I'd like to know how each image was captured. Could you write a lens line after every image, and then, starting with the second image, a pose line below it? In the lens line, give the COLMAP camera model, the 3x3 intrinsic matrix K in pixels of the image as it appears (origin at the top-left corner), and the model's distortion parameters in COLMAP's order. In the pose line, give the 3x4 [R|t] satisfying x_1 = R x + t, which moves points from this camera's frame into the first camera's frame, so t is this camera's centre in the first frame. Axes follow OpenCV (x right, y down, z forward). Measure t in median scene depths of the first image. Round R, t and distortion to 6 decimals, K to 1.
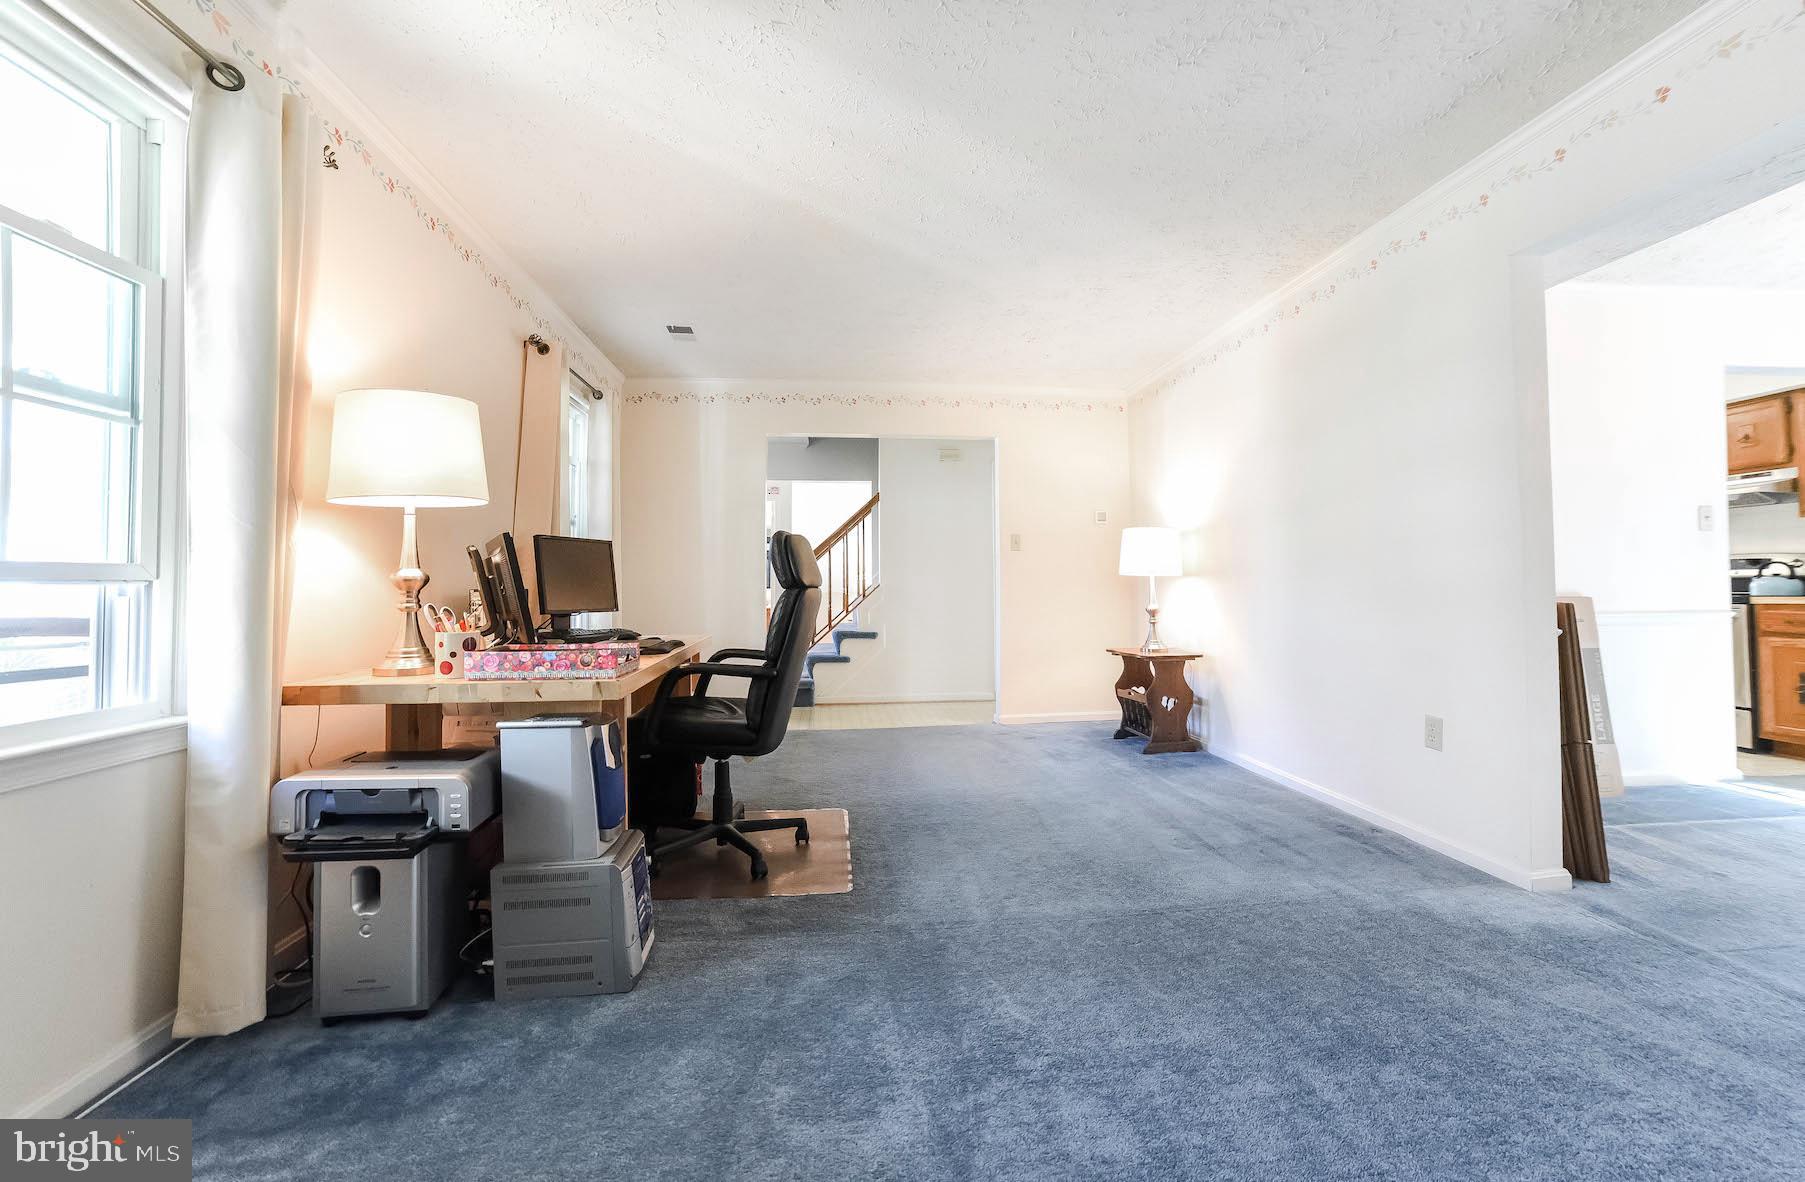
lens RADIAL K [[715.1, 0, 884.3], [0, 715.1, 565.7], [0, 0, 1]] dist [-0.071756, 0.030156]
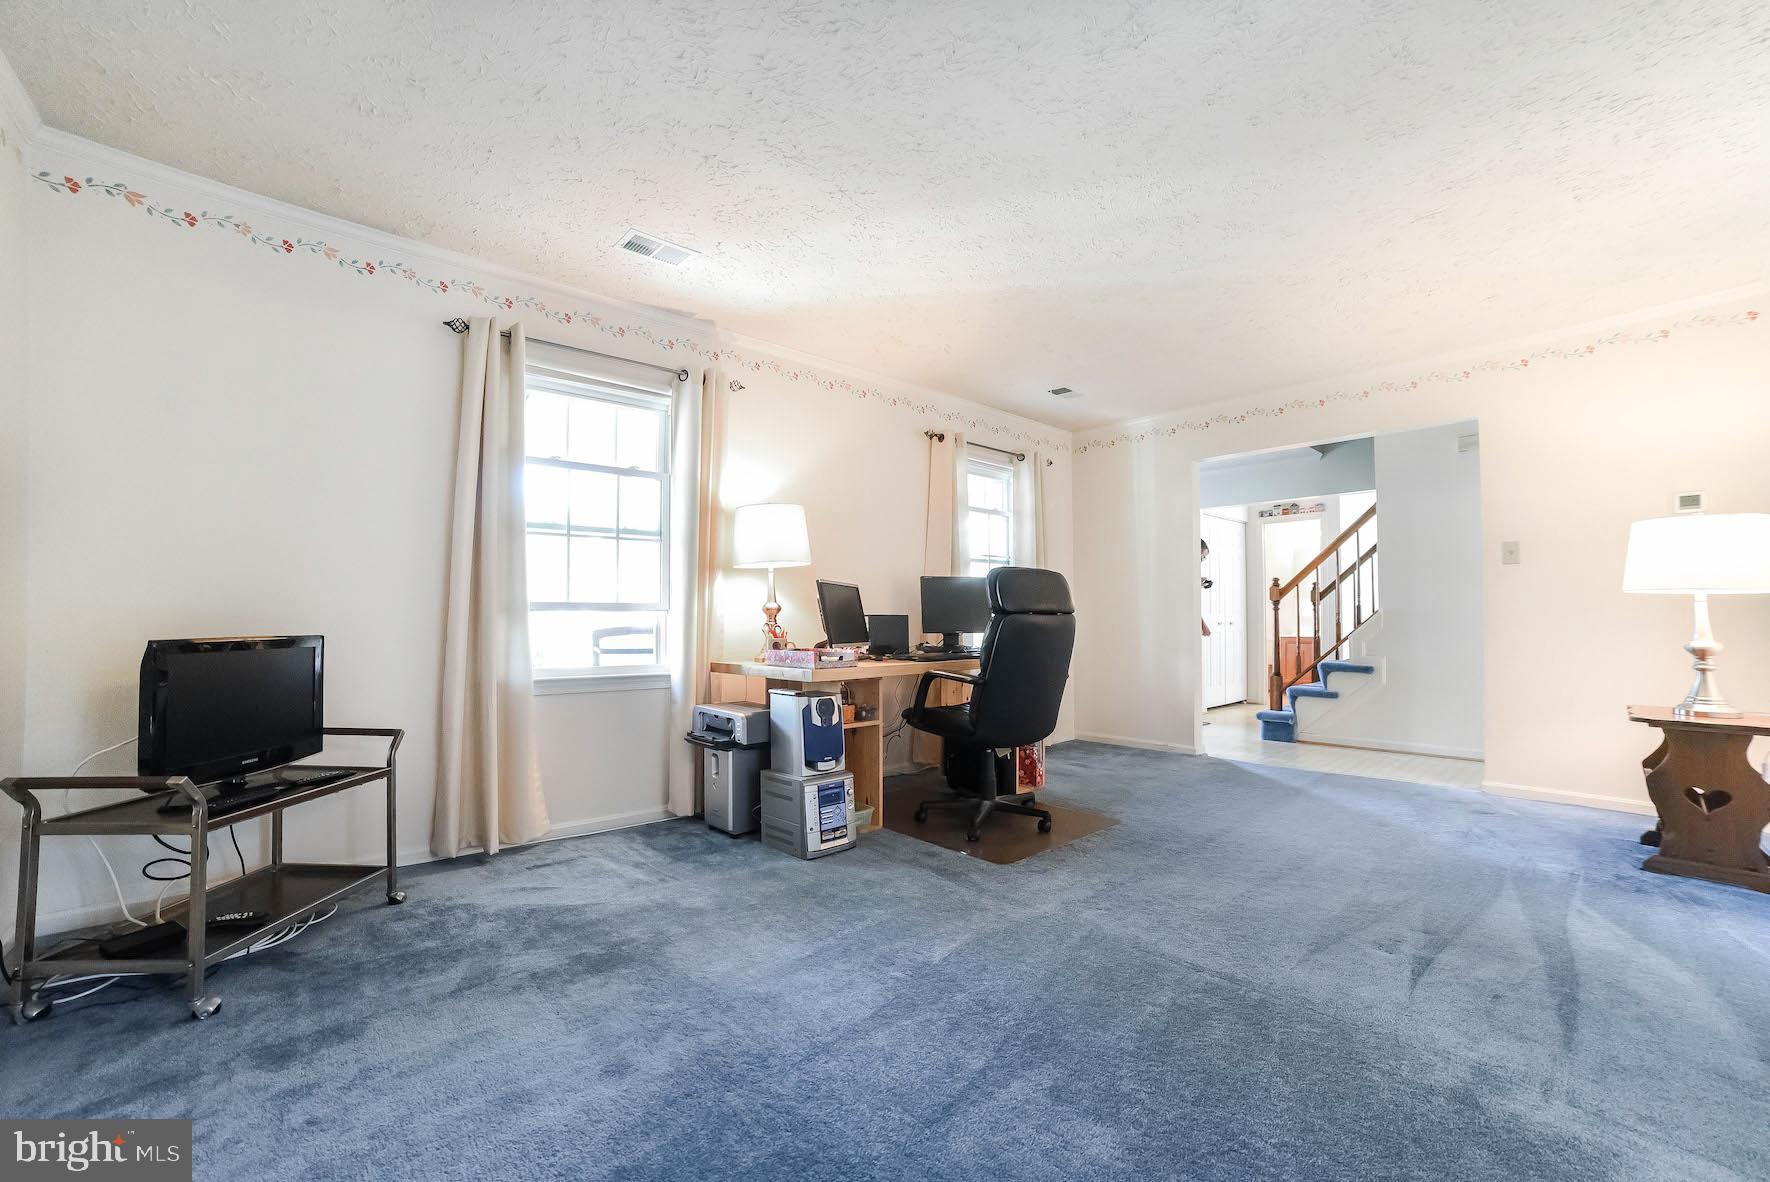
lens RADIAL K [[709.7, 0, 894.4], [0, 709.7, 610.4], [0, 0, 1]] dist [-0.040615, 0.000274]
pose [[0.598231, -0.002628, -0.801320, 1.048934], [0.023706, 0.999615, 0.014420, 0.004684], [0.800973, -0.027623, 0.598063, 0.178167]]
